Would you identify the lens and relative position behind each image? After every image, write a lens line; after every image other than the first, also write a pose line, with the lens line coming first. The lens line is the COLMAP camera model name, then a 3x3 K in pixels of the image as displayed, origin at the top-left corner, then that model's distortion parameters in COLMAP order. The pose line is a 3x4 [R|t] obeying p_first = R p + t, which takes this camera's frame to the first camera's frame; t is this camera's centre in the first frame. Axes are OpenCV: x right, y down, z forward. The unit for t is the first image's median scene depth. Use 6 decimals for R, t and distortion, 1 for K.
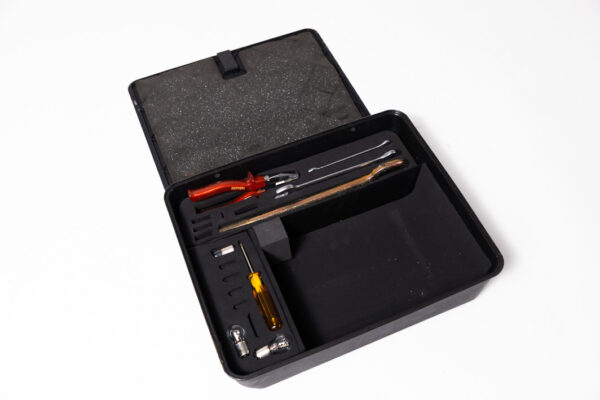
lens RADIAL K [[614.3, 0, 300.0], [0, 614.3, 200.0], [0, 0, 1]] dist [0.005384, 0.000692]
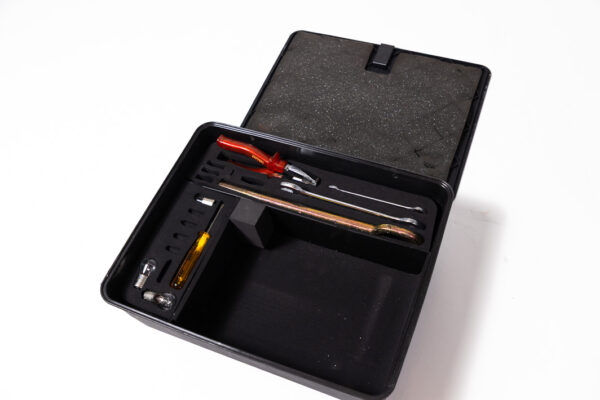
lens RADIAL K [[578.4, 0, 300.0], [0, 578.4, 200.0], [0, 0, 1]] dist [-0.015677, -0.004226]
pose [[0.709298, 0.563953, -0.422910, 0.377511], [-0.537332, 0.820884, 0.193451, -0.180992], [0.456258, 0.090029, 0.885282, 0.199288]]
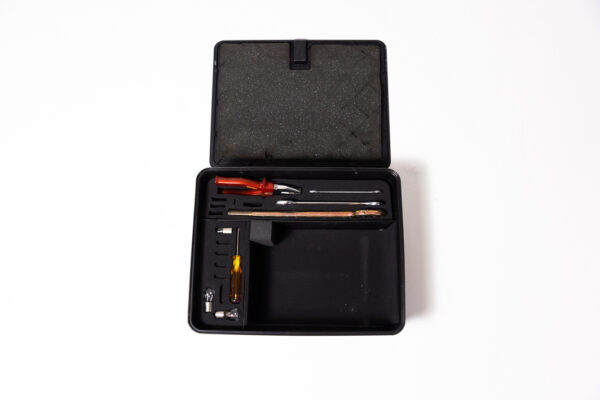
lens RADIAL K [[614.3, 0, 300.0], [0, 614.3, 200.0], [0, 0, 1]] dist [0.005384, 0.000692]
pose [[0.918853, 0.383944, -0.091086, 0.121728], [-0.333117, 0.878471, 0.342523, -0.473356], [0.211526, -0.284386, 0.935084, -0.212339]]
